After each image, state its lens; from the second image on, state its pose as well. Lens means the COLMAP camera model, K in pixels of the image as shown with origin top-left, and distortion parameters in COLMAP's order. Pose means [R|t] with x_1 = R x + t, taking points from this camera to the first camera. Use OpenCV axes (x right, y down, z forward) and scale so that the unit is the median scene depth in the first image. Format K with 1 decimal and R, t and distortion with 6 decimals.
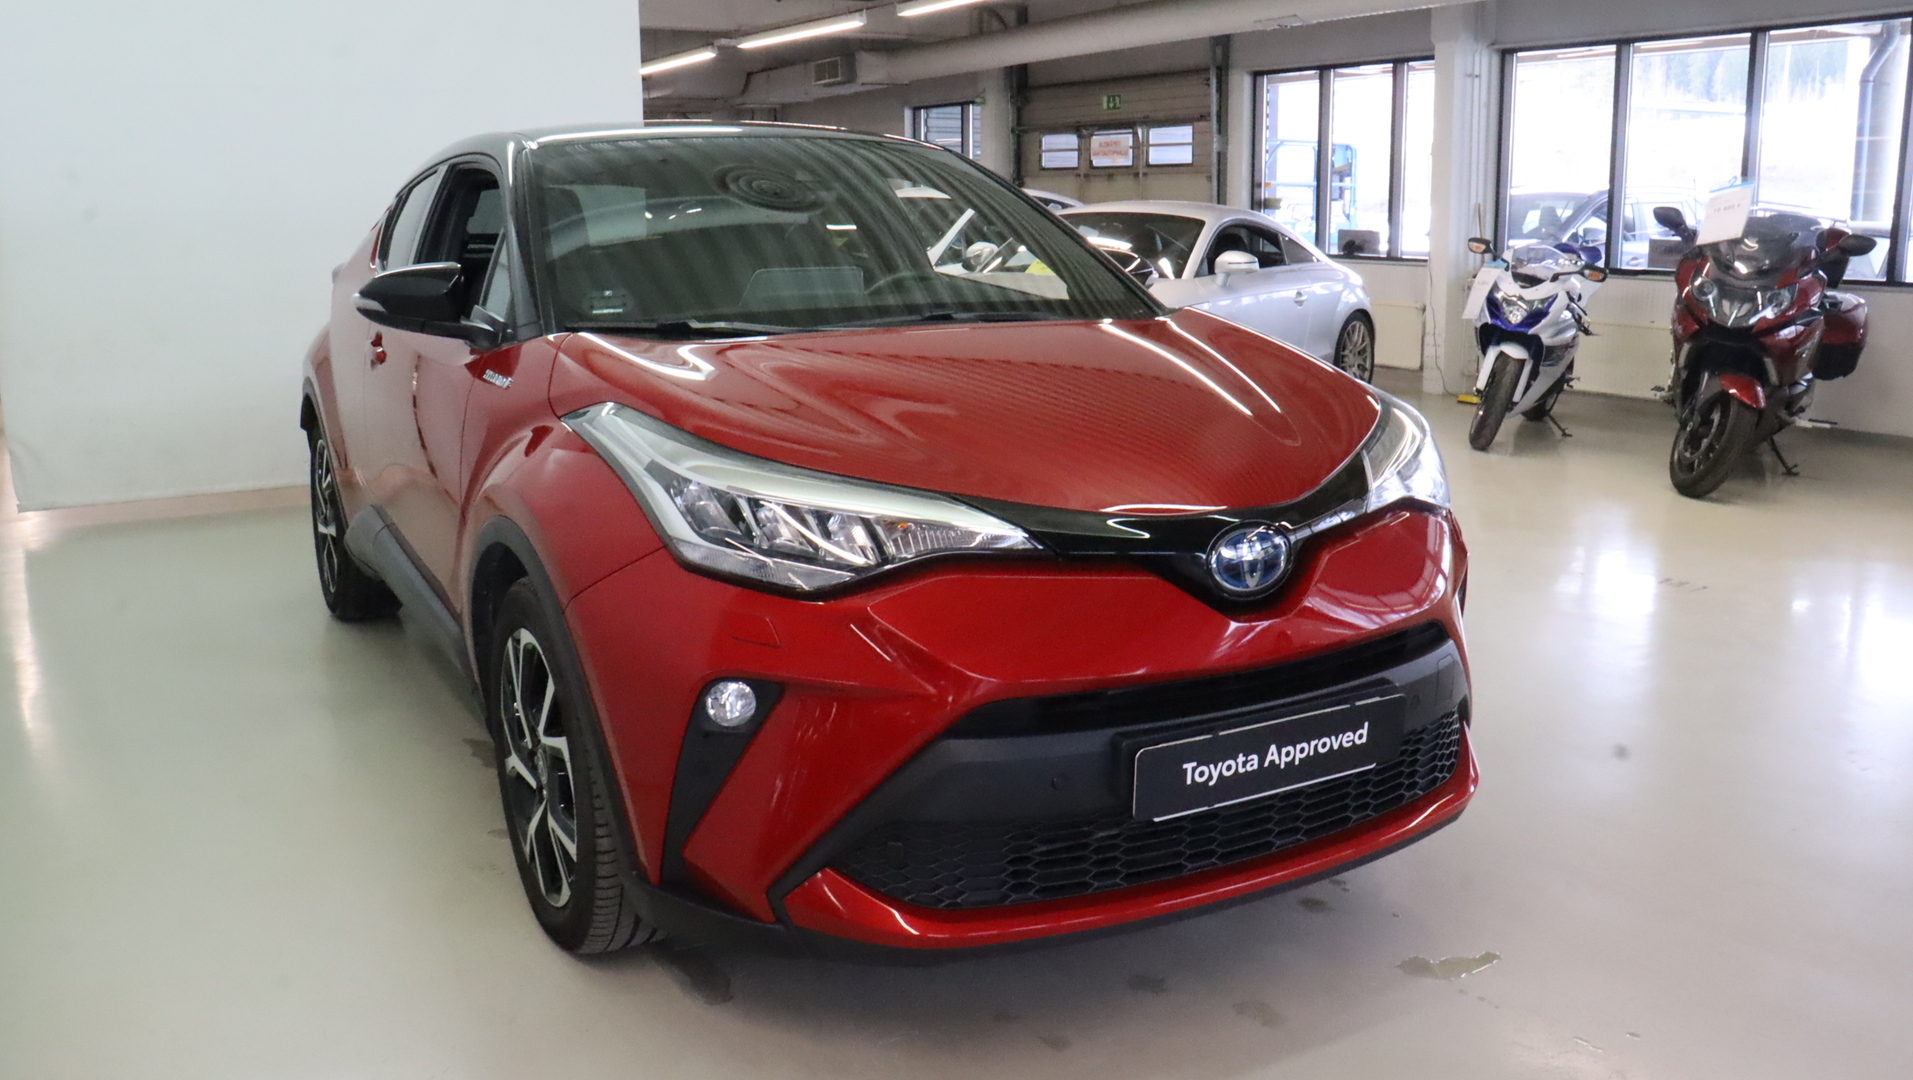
lens RADIAL K [[1560.9, 0, 972.1], [0, 1560.9, 539.9], [0, 0, 1]] dist [-0.144899, 0.110154]
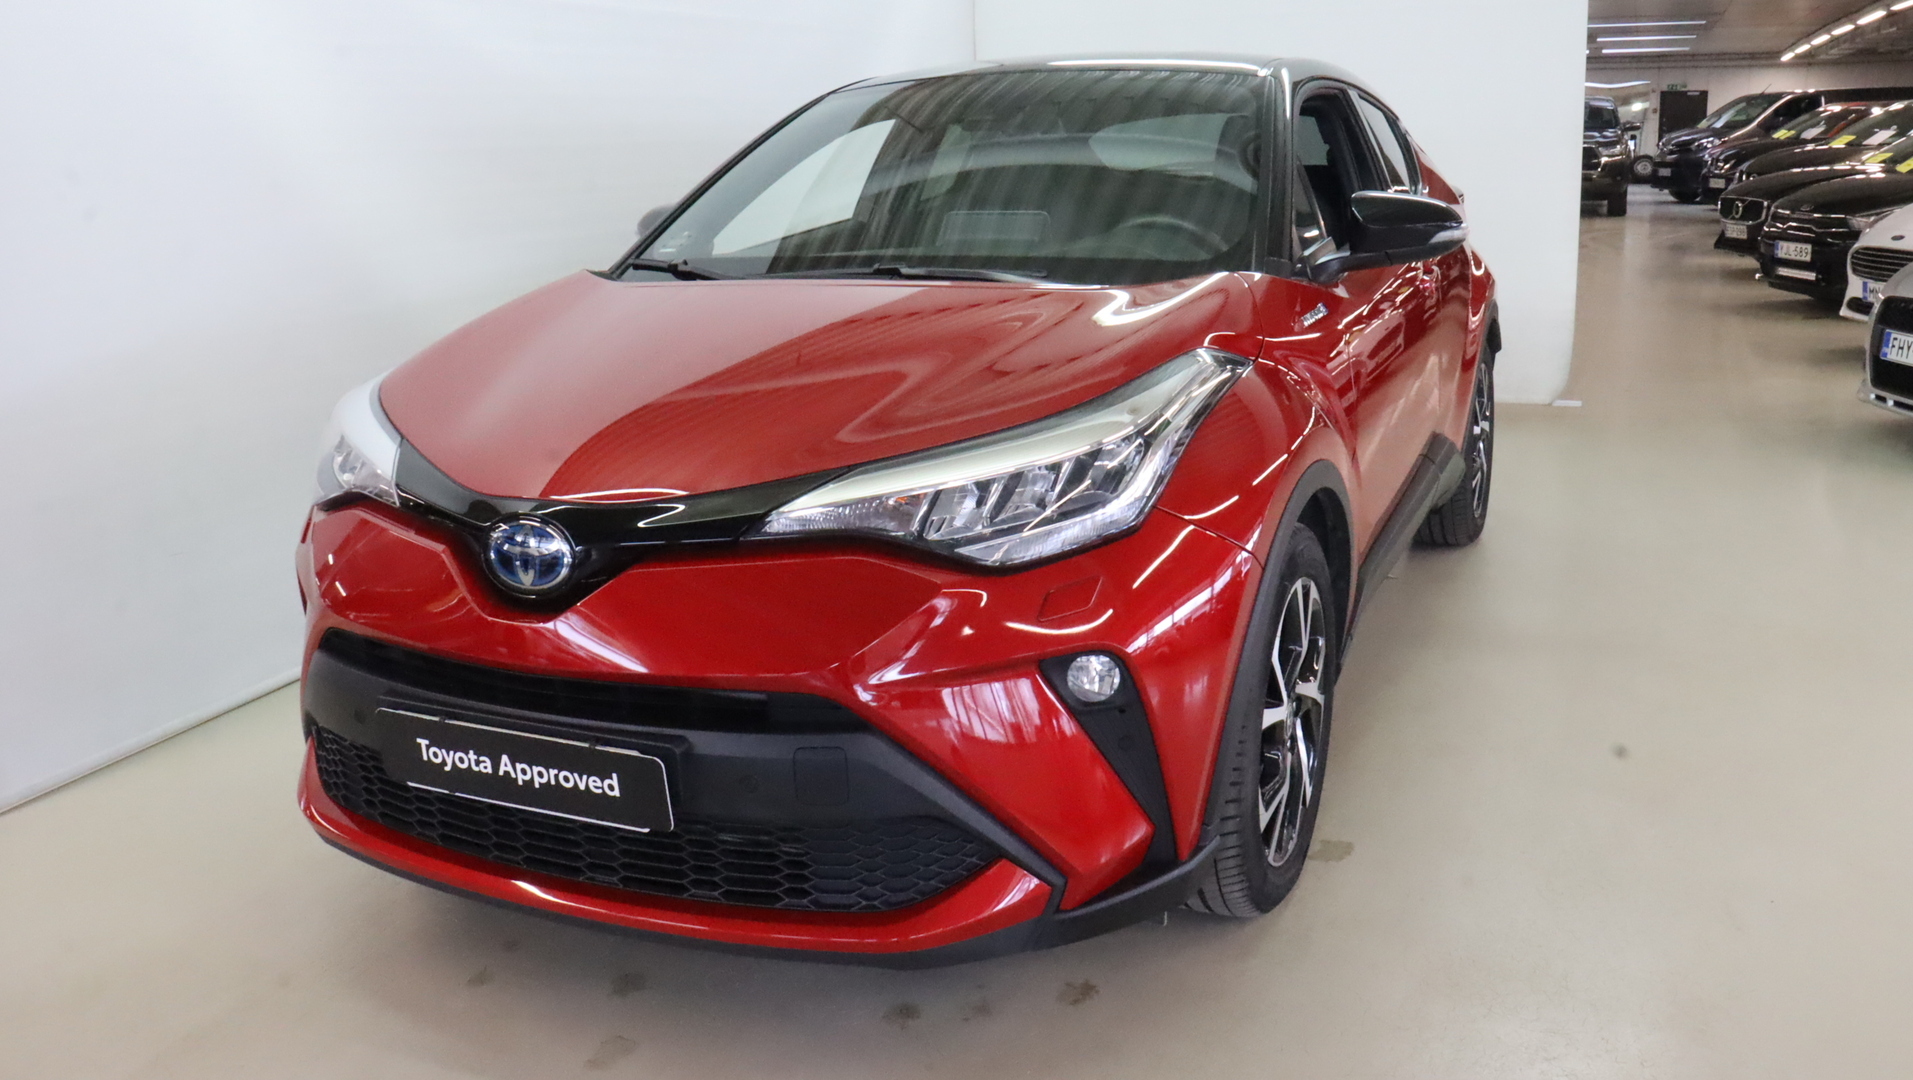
lens RADIAL K [[1560.9, 0, 954.0], [0, 1560.9, 533.6], [0, 0, 1]] dist [-0.144899, 0.110154]
pose [[0.585775, 0.184504, -0.789193, 0.263285], [-0.142352, 0.982028, 0.123926, -0.037502], [0.797874, 0.039750, 0.601512, 0.163615]]
